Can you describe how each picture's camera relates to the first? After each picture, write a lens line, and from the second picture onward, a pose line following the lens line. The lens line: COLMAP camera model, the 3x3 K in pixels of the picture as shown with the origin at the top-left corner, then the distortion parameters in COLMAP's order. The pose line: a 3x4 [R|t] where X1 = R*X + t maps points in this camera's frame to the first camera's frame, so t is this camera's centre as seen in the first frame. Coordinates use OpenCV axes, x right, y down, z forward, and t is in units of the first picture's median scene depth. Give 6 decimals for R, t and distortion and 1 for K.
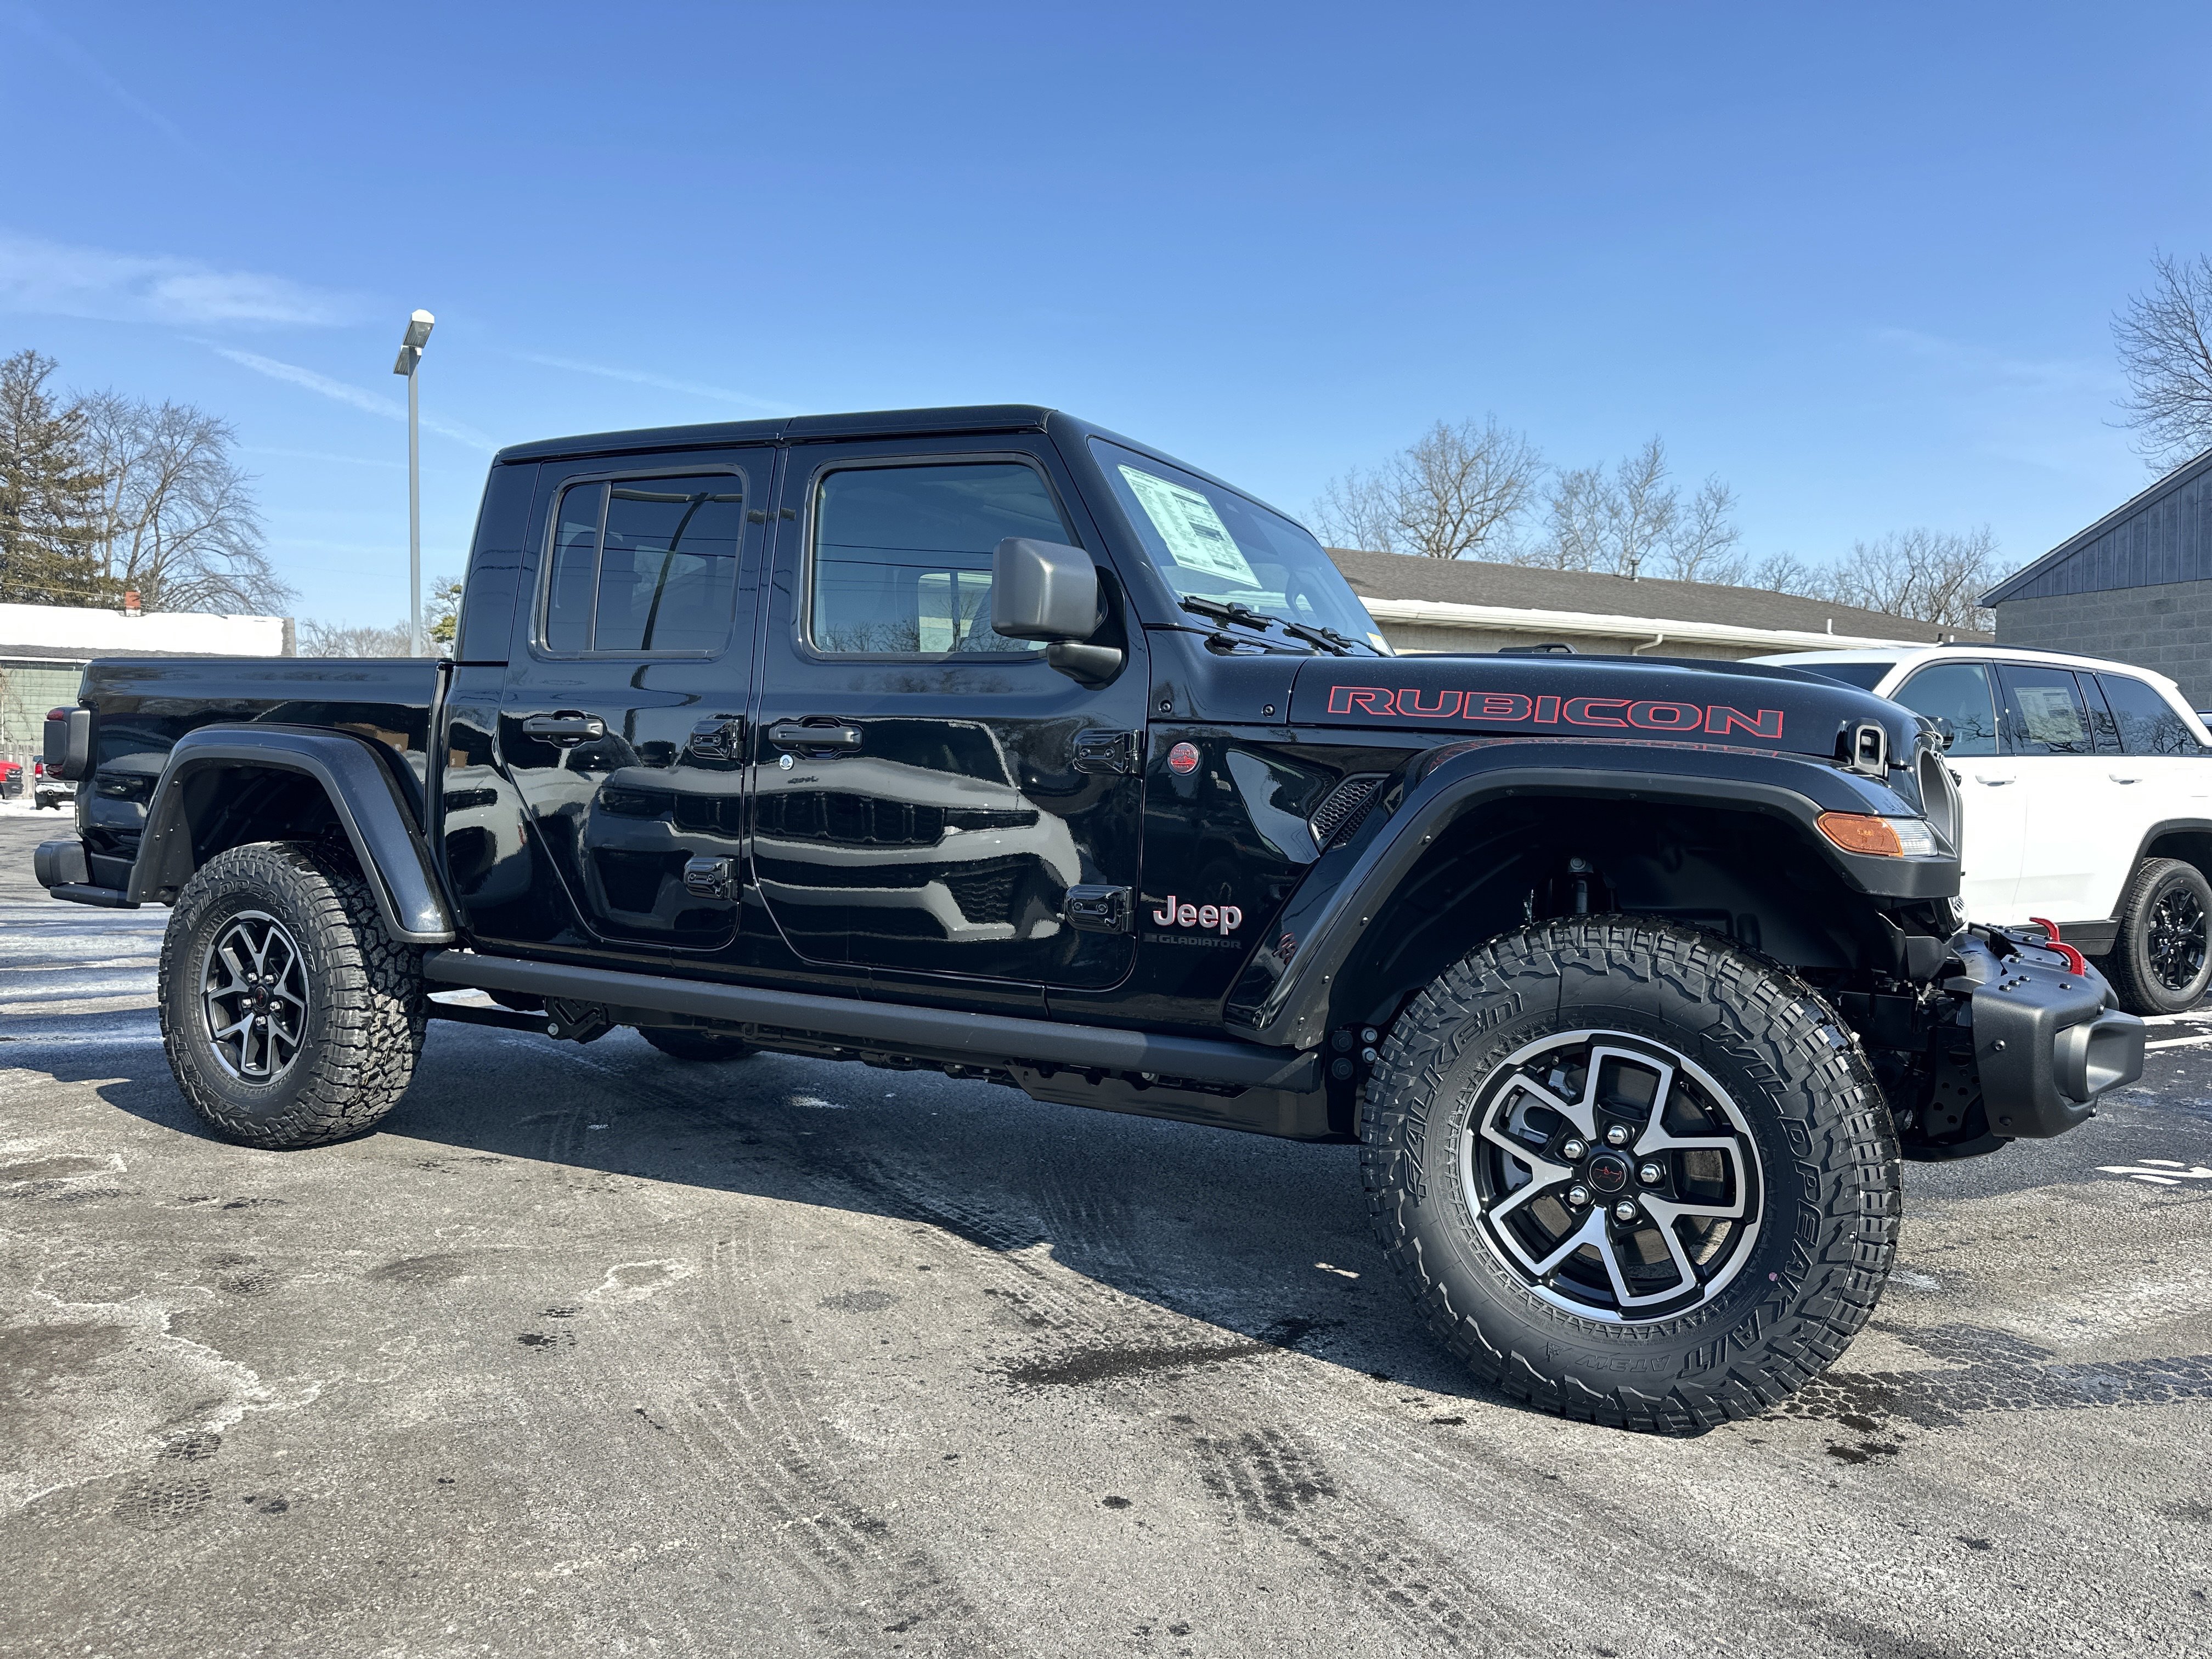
lens RADIAL K [[1543.6, 0, 1100.4], [0, 1543.6, 837.5], [0, 0, 1]] dist [0.030438, -0.034354]
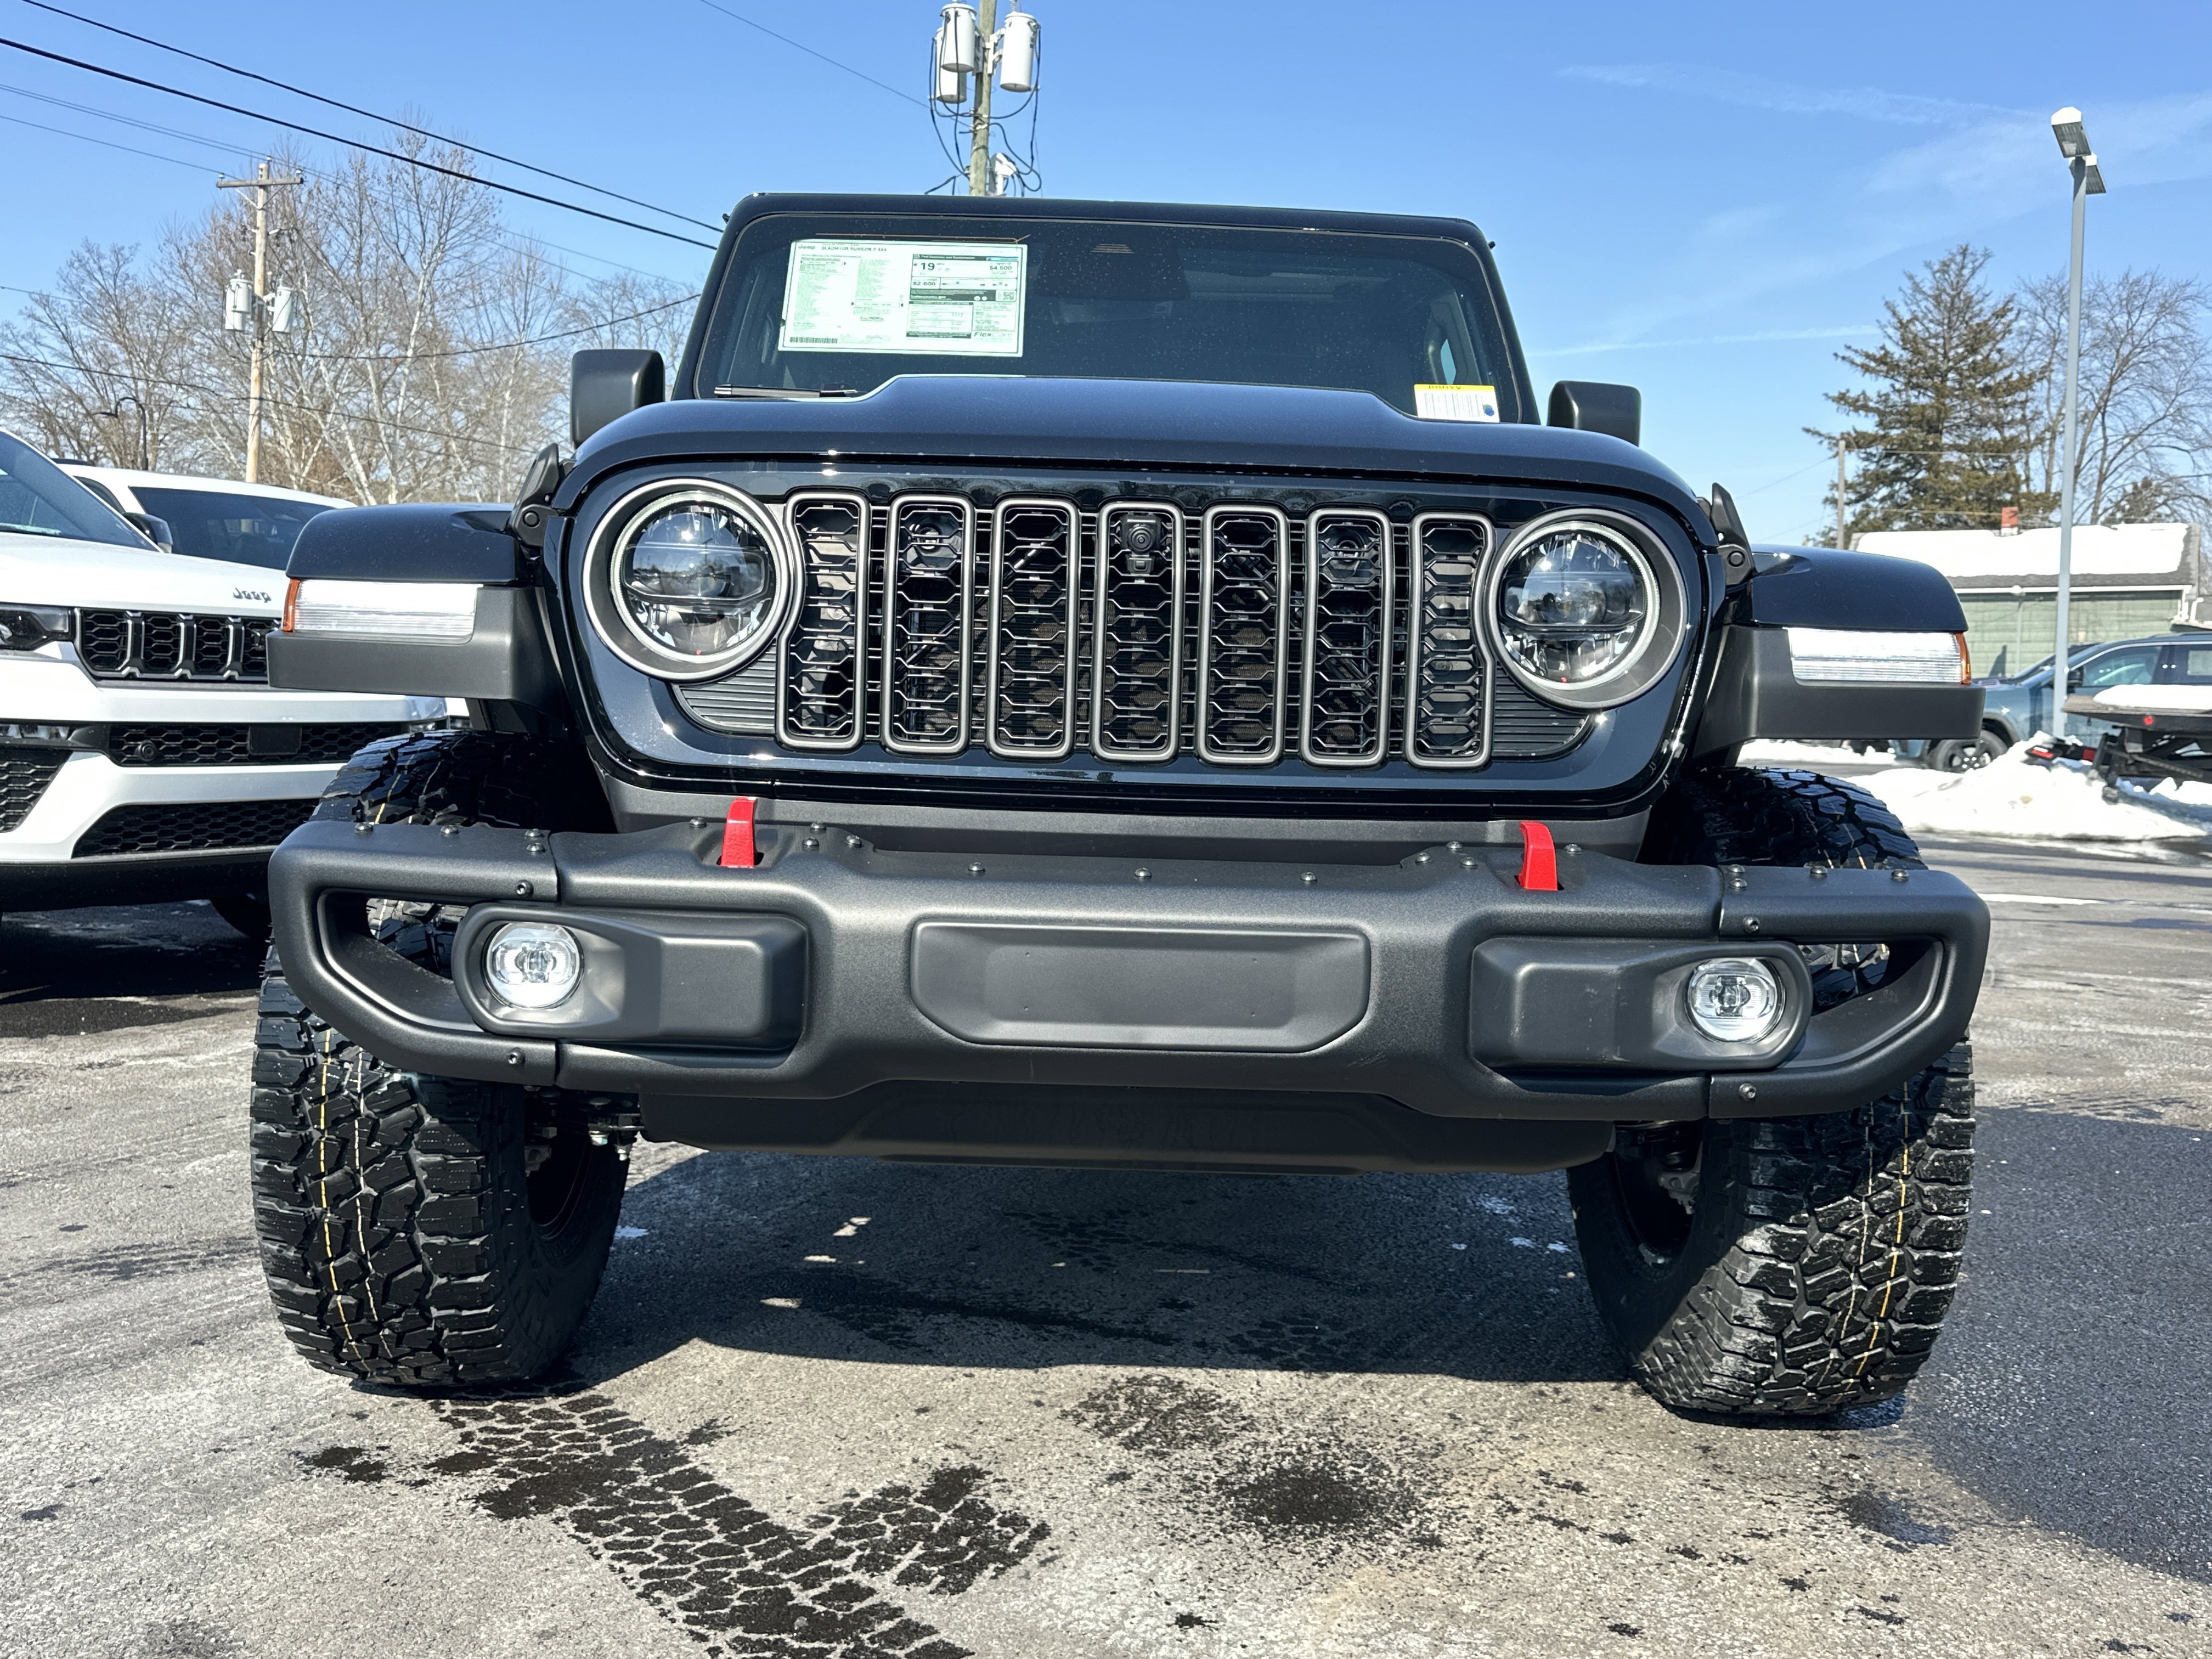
lens RADIAL K [[1912.1, 0, 1086.8], [0, 1912.1, 819.4], [0, 0, 1]] dist [0.079294, -0.132091]
pose [[0.497188, 0.050110, -0.866195, 0.050802], [-0.044623, 0.998486, 0.032151, 0.001834], [0.866495, 0.022667, 0.498671, 0.029742]]
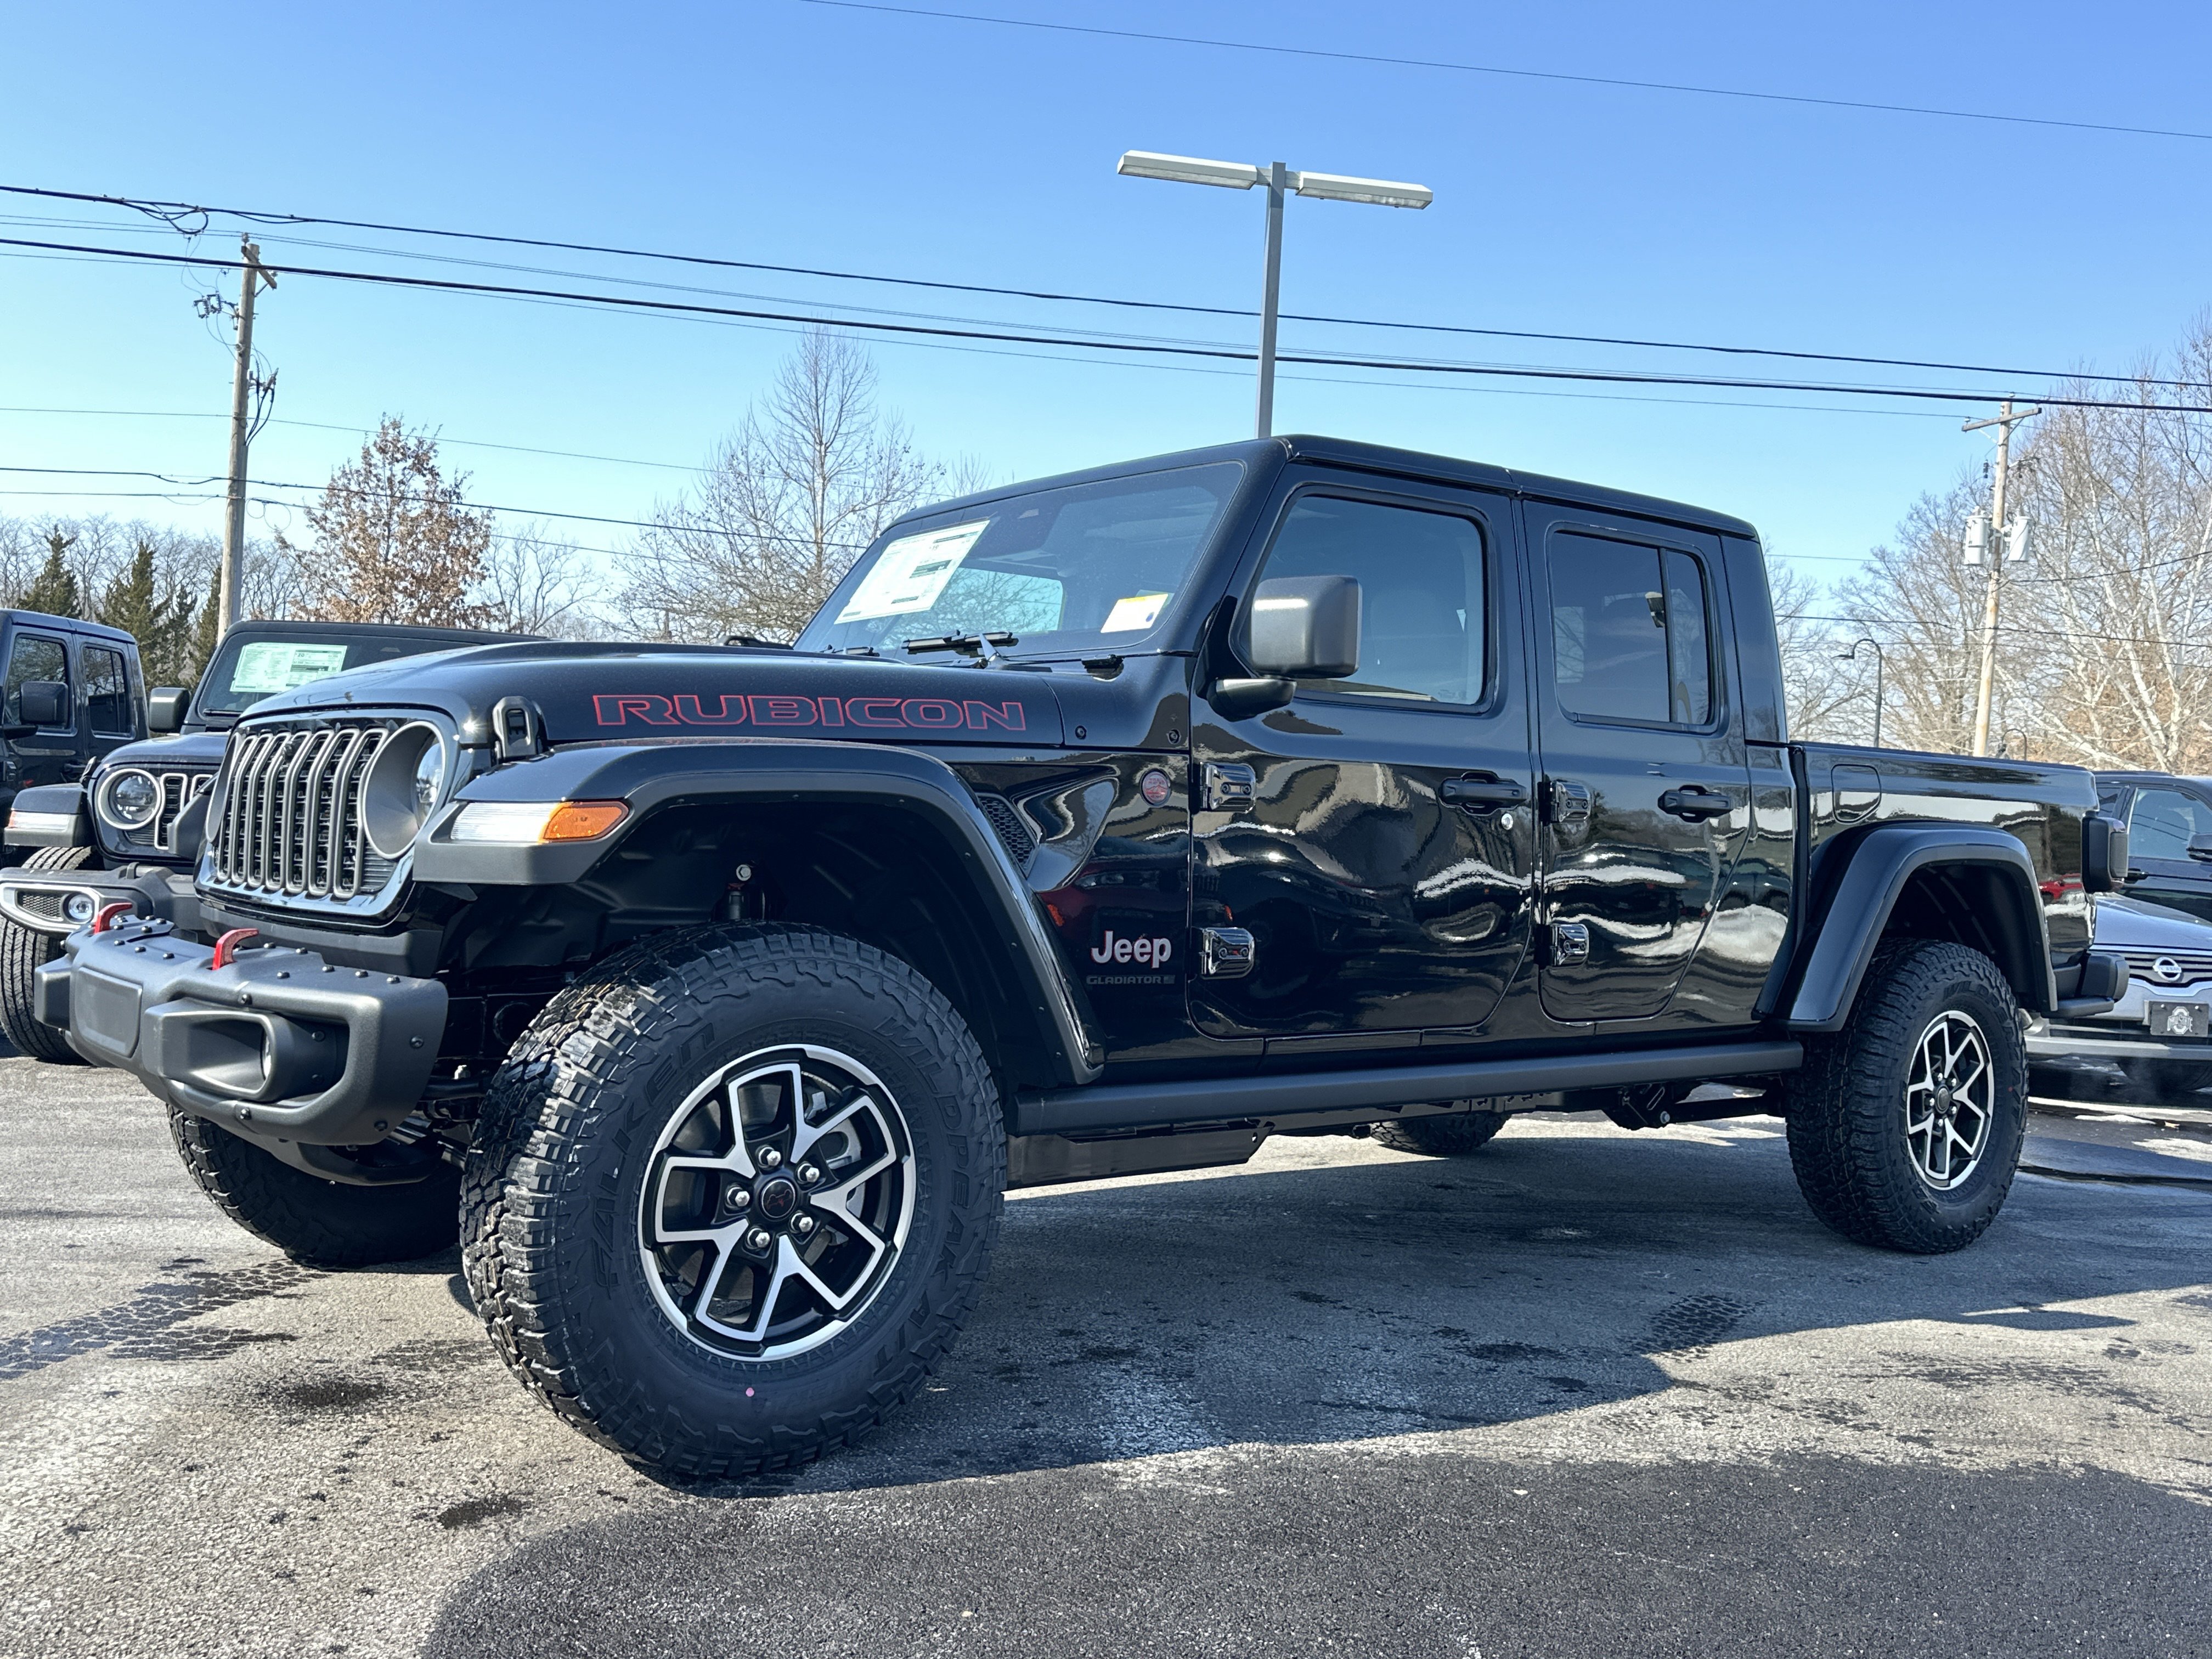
lens RADIAL K [[1913.6, 0, 1116.1], [0, 1913.6, 836.1], [0, 0, 1]] dist [0.088597, -0.139326]
pose [[-0.369358, -0.045308, -0.928182, 0.062995], [-0.079804, 0.996667, -0.016894, -0.000403], [0.925854, 0.067833, -0.371742, 0.083090]]
